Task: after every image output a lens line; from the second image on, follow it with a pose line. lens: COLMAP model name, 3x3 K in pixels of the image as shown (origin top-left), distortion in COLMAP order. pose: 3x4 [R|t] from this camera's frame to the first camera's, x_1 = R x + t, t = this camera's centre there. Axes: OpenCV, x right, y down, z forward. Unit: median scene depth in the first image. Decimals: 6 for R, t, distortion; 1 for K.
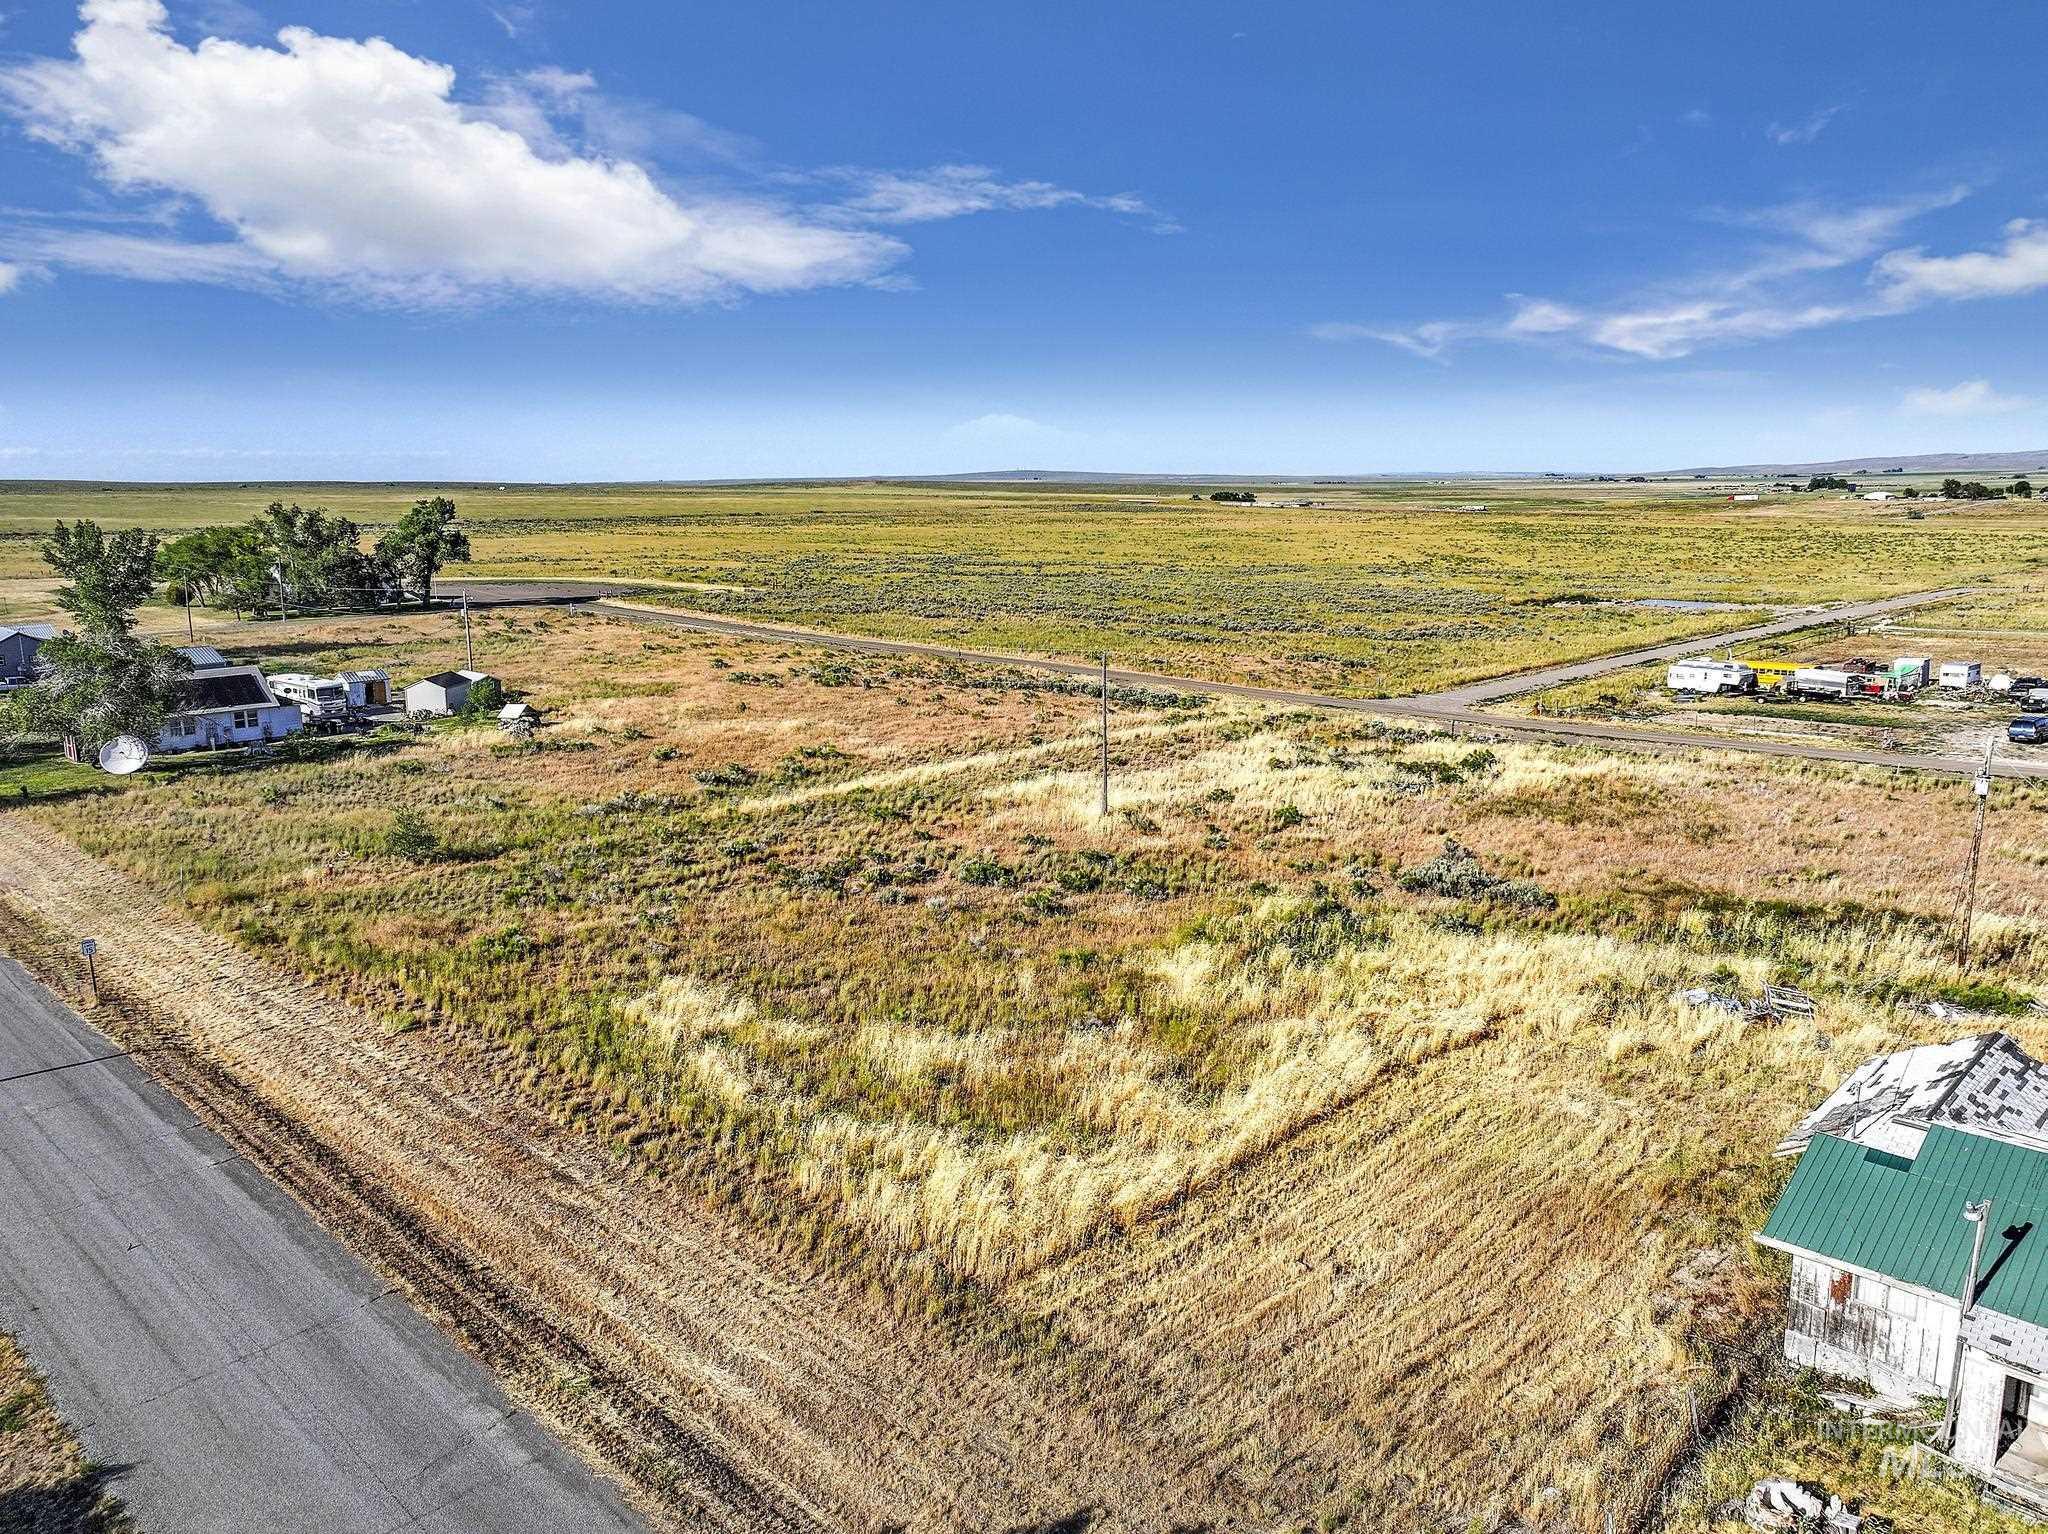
lens RADIAL K [[1464.7, 0, 1031.1], [0, 1464.7, 763.8], [0, 0, 1]] dist [0.010880, 0.004945]
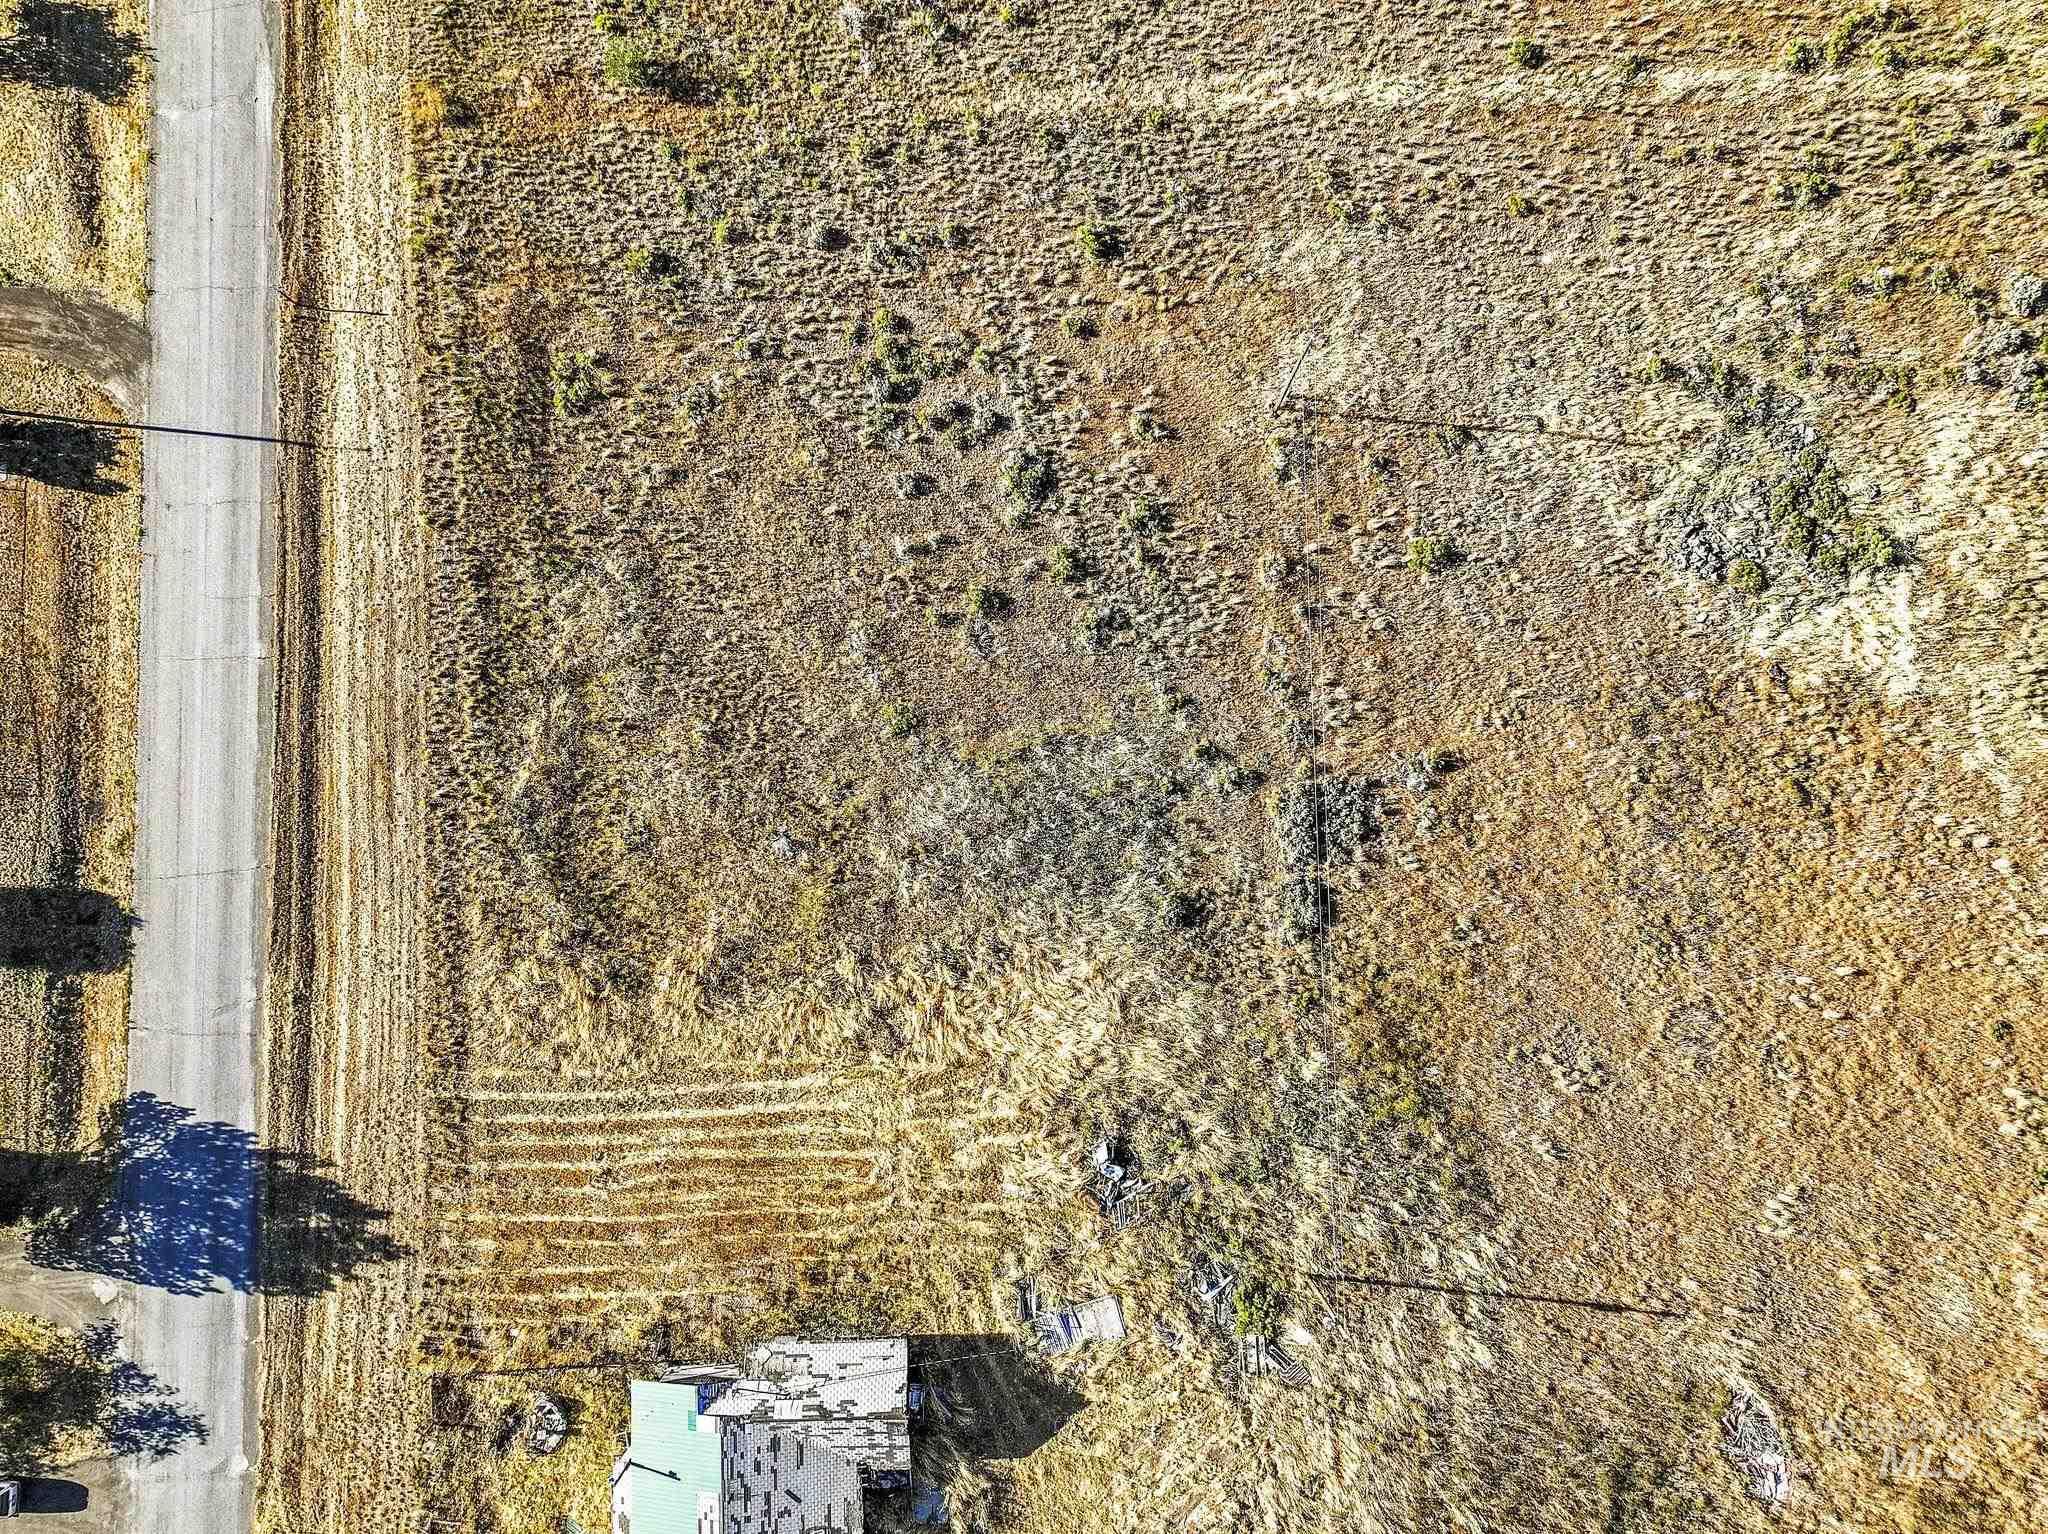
lens RADIAL K [[1499.3, 0, 1024.0], [0, 1499.3, 767.0], [0, 0, 1]] dist [0.006024, 0.008944]
pose [[0.710444, 0.702562, -0.040939, 0.271005], [-0.141206, 0.199297, 0.969712, -1.602485], [0.689442, -0.683145, 0.240796, 1.114127]]
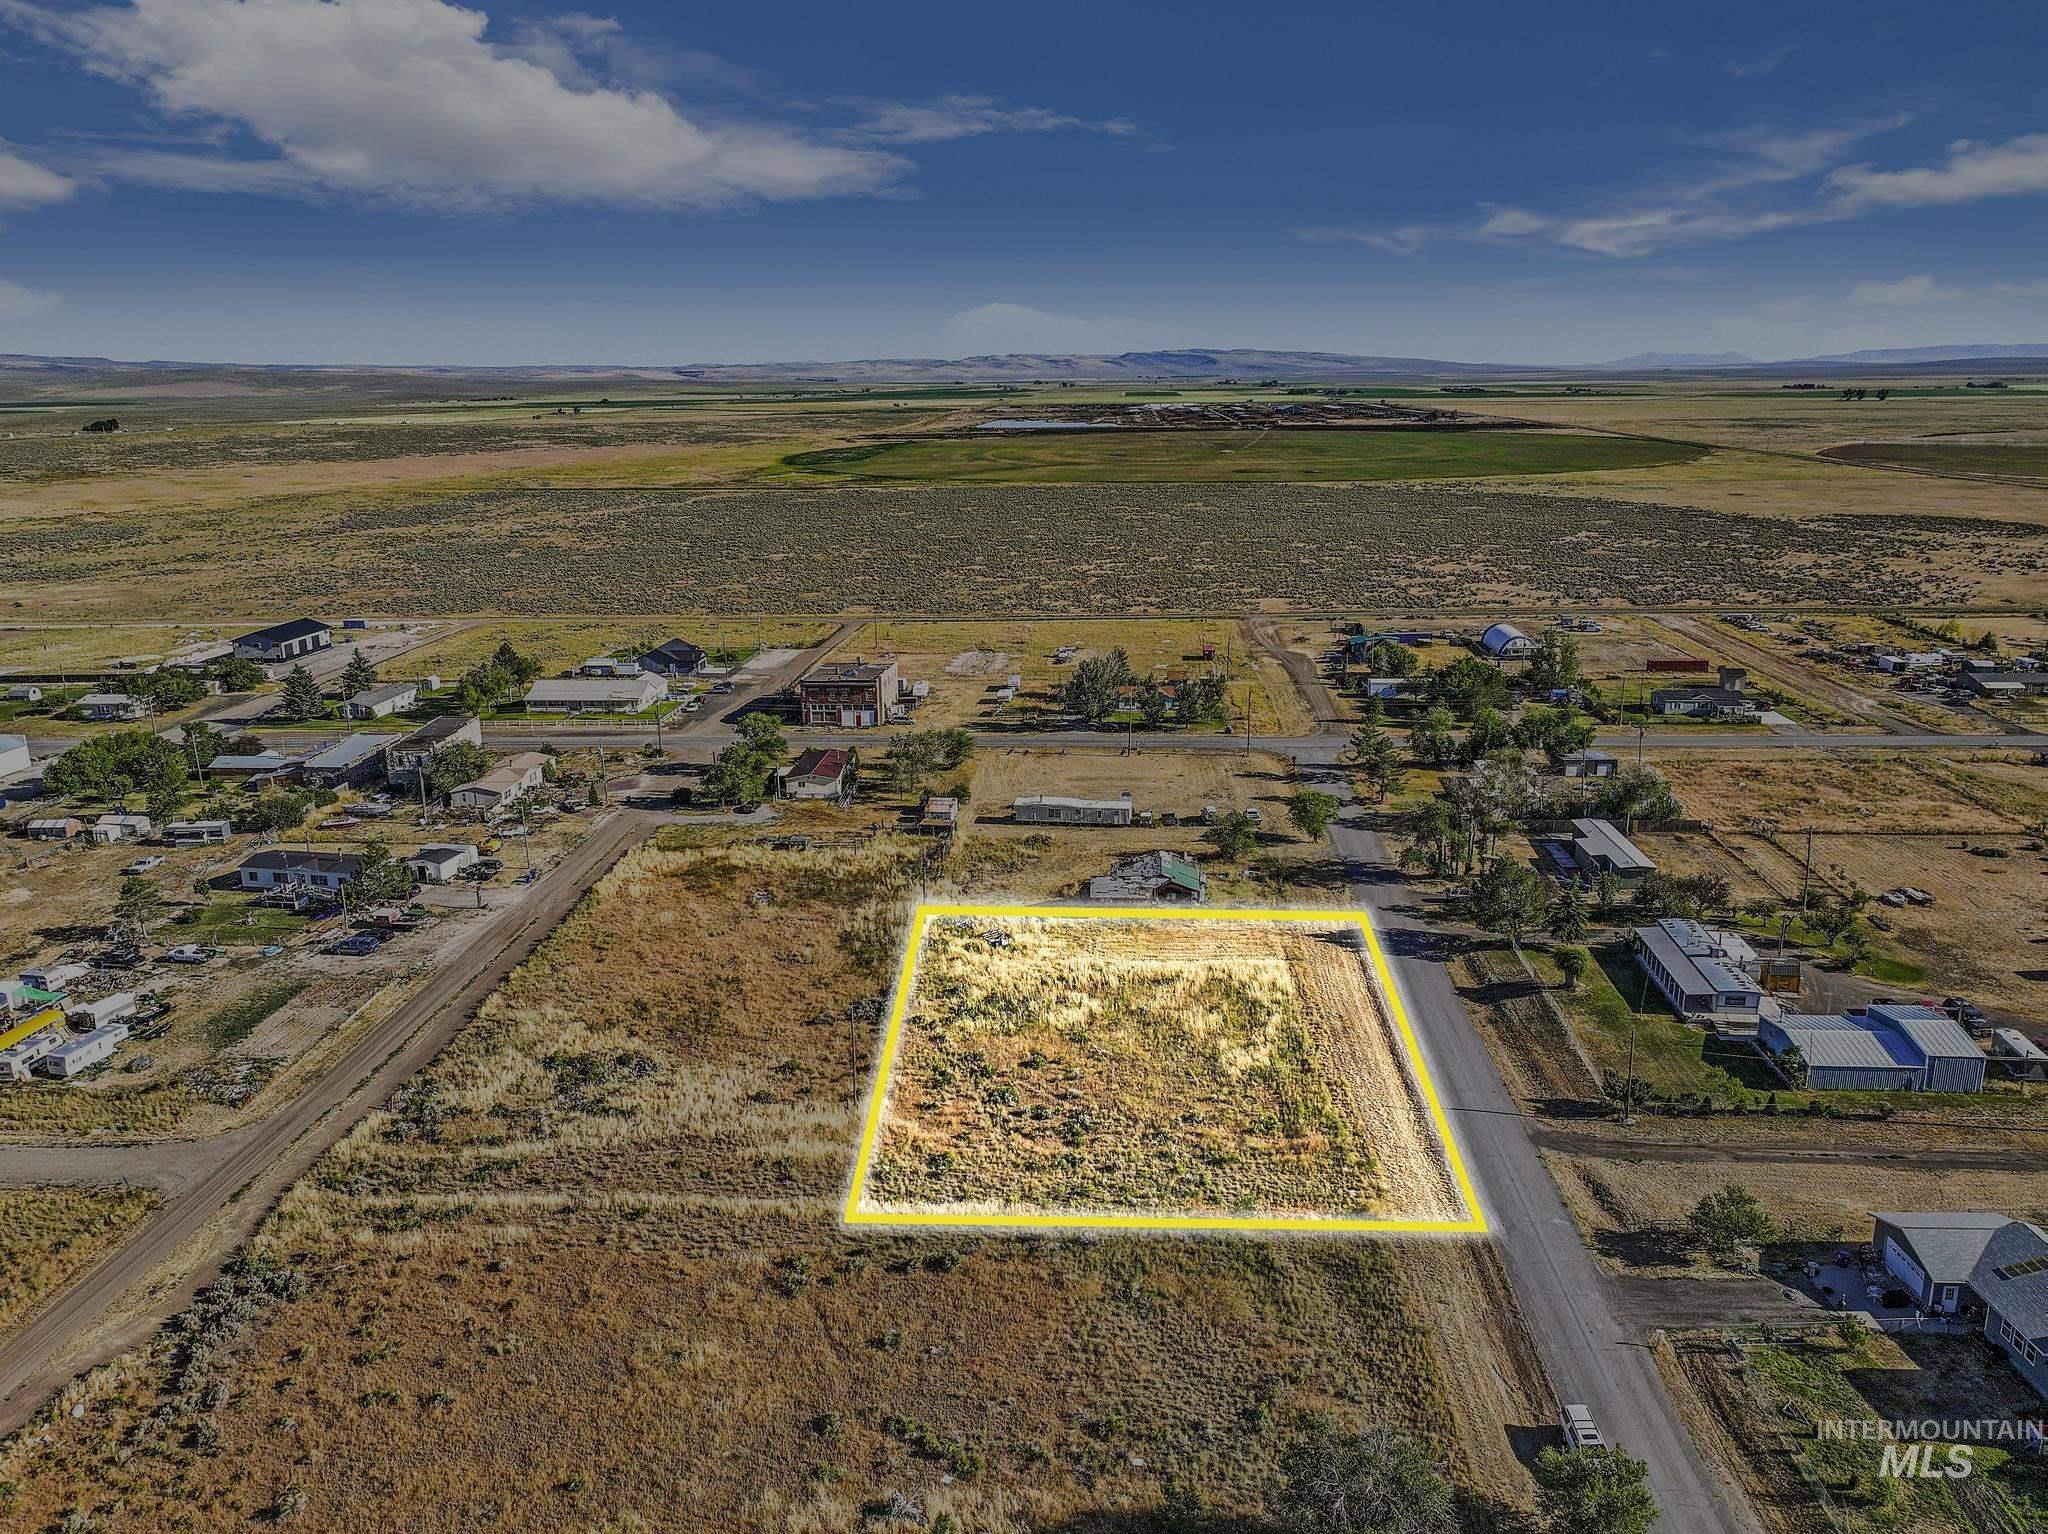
lens RADIAL K [[1464.7, 0, 1031.1], [0, 1464.7, 763.8], [0, 0, 1]] dist [0.010880, 0.004945]
pose [[-0.641907, -0.177440, 0.745969, -2.352739], [0.166872, 0.917212, 0.361766, -1.673853], [-0.748404, 0.356702, -0.559155, 3.295039]]
